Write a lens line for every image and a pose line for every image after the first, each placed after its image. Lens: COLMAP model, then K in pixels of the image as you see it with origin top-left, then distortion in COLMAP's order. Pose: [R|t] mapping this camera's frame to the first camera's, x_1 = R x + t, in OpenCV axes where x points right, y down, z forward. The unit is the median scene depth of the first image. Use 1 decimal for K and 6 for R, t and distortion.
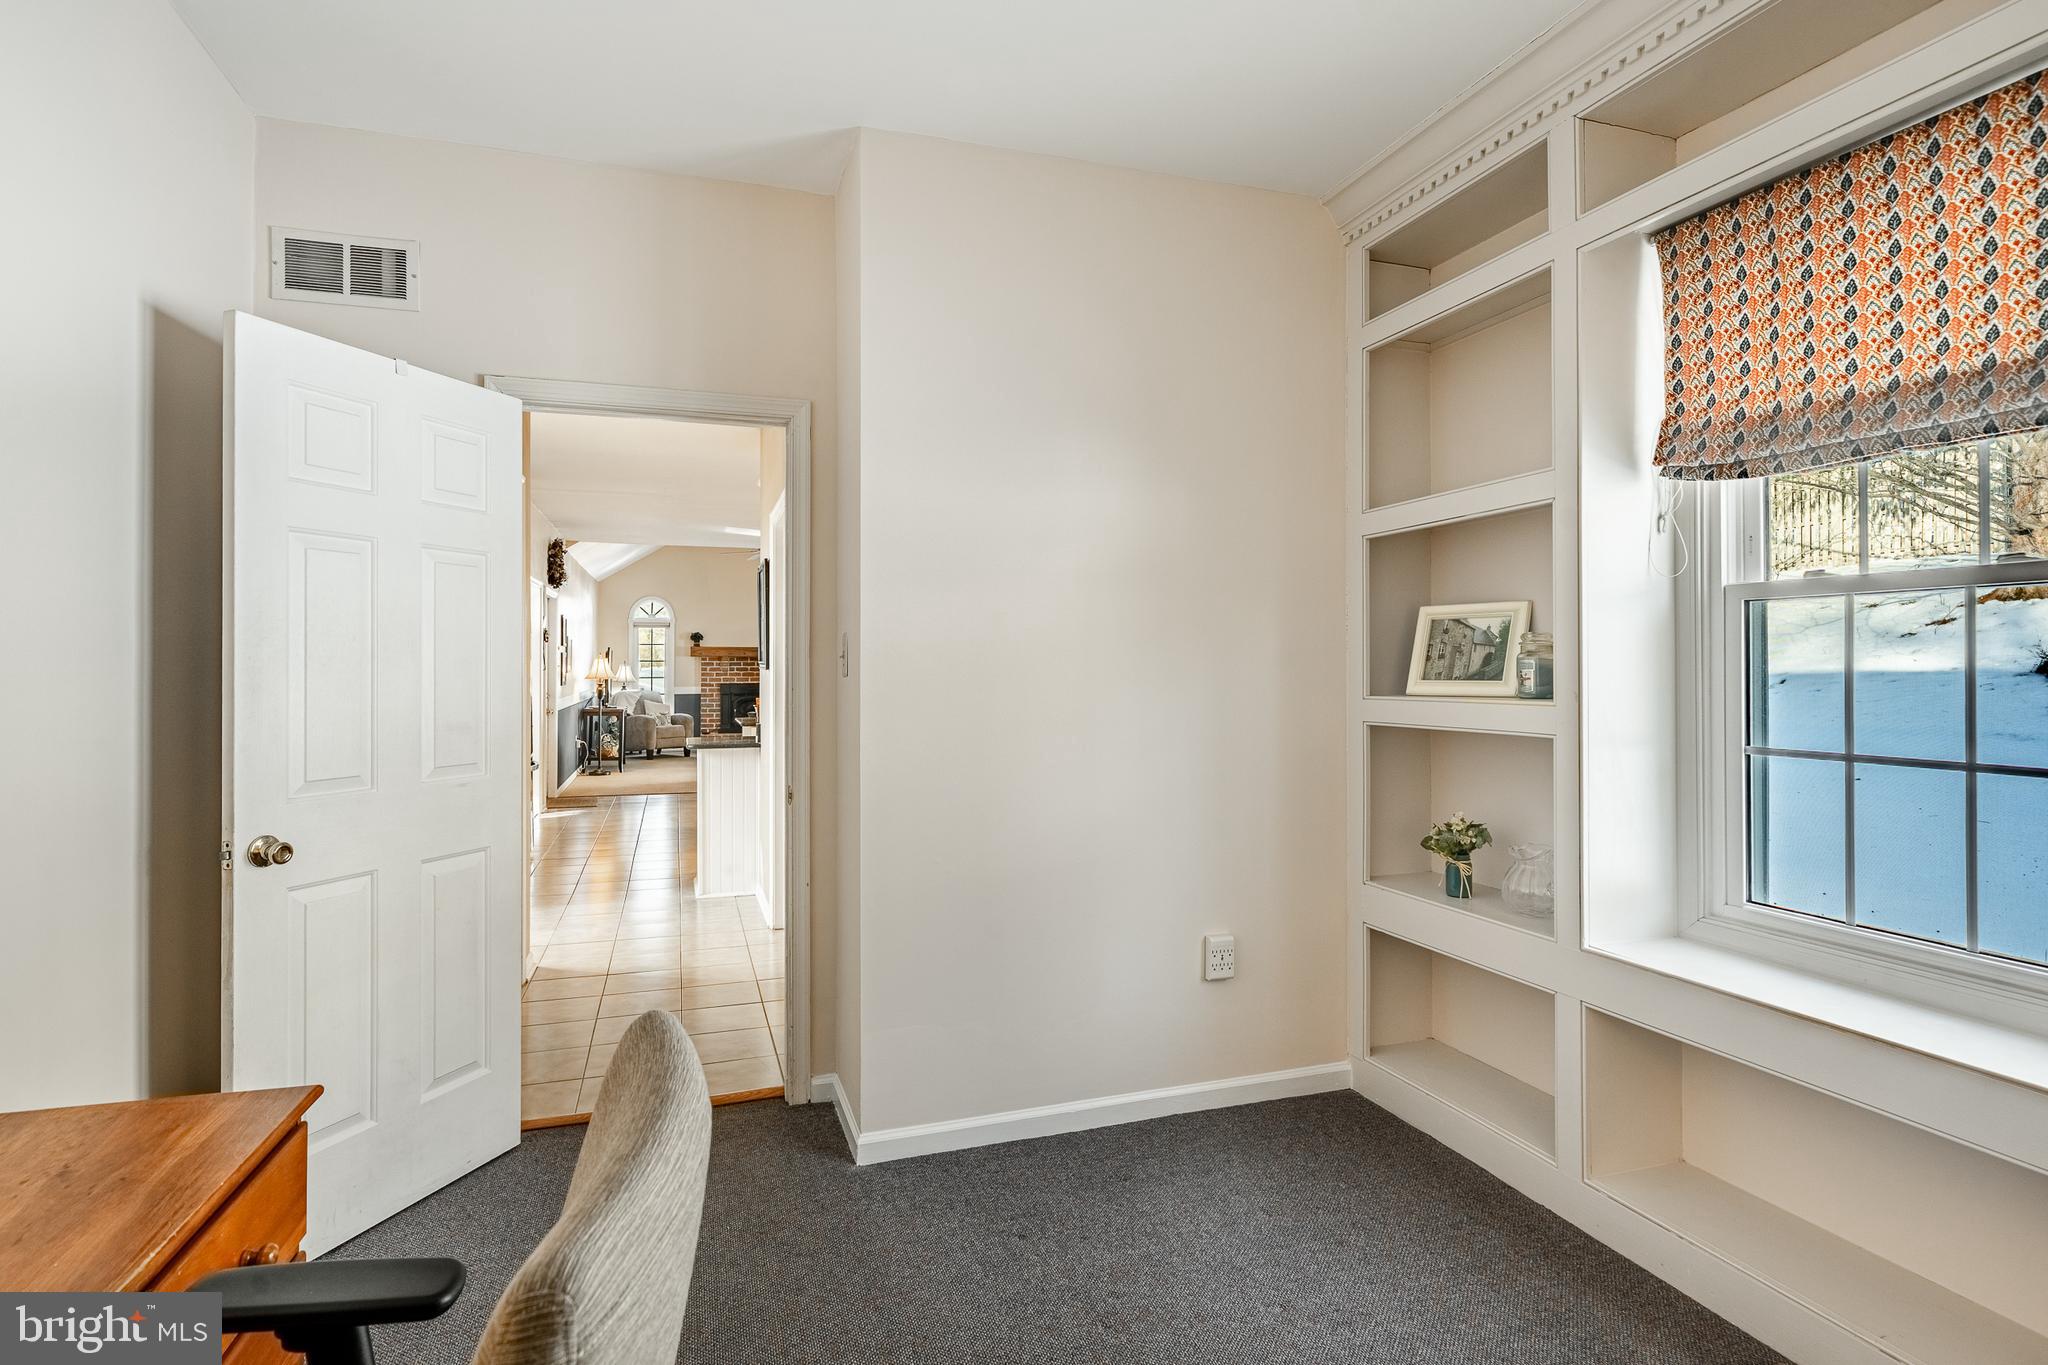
lens RADIAL K [[999.0, 0, 1017.5], [0, 999.0, 678.1], [0, 0, 1]] dist [-0.001023, 0.000775]
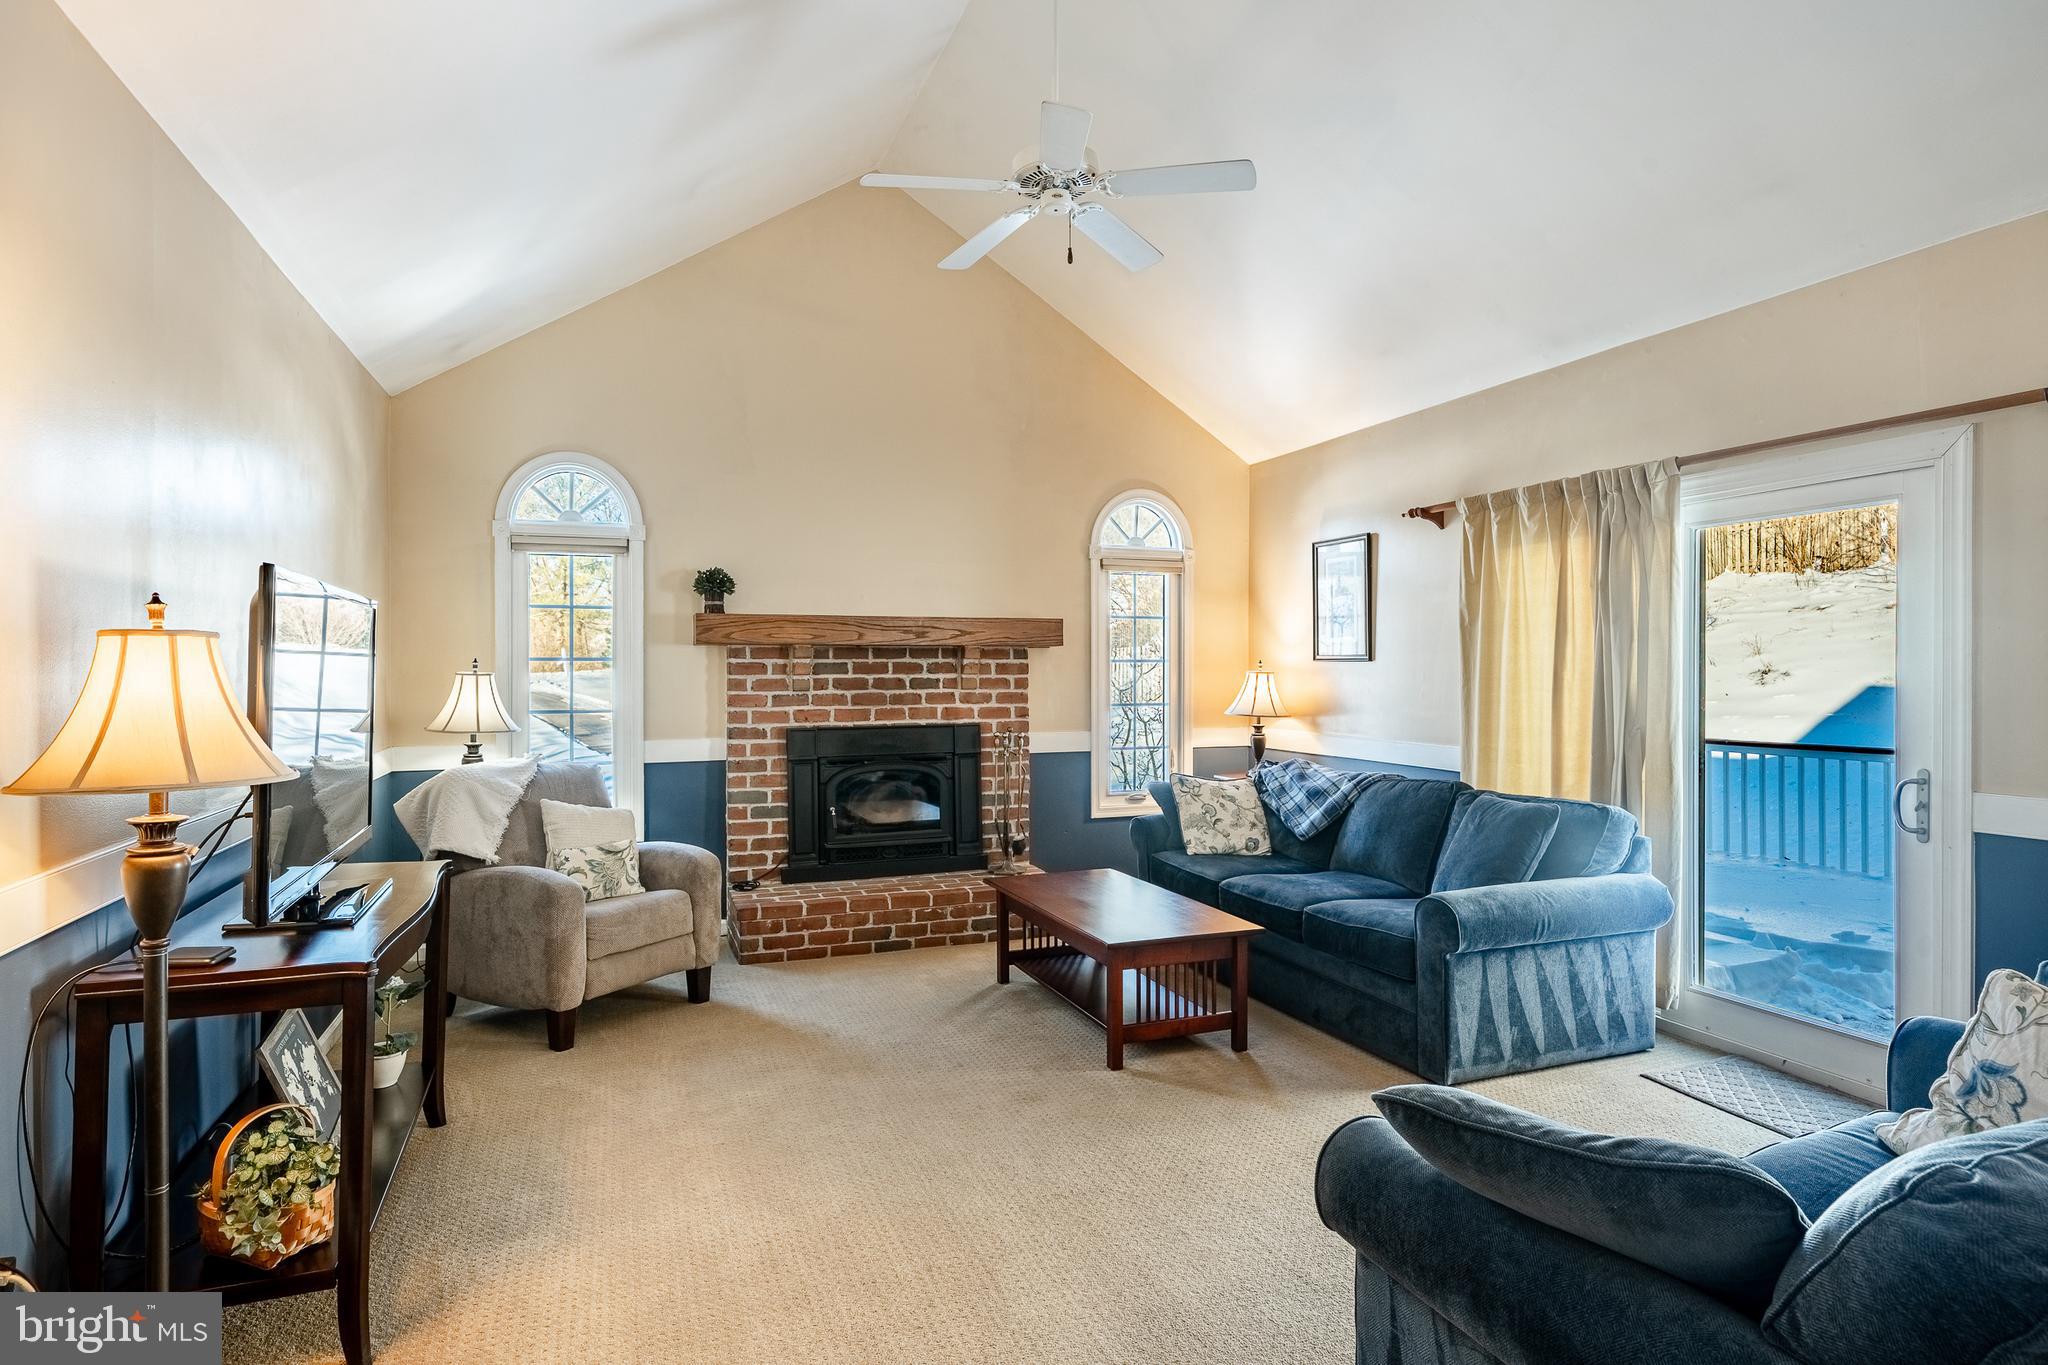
lens RADIAL K [[1075.8, 0, 1033.6], [0, 1075.8, 674.0], [0, 0, 1]] dist [-0.003637, 0.000462]
pose [[0.999063, -0.002114, 0.043223, -0.234305], [0.001773, 0.999967, 0.007938, -0.015020], [-0.043239, -0.007854, 0.999034, 0.653290]]
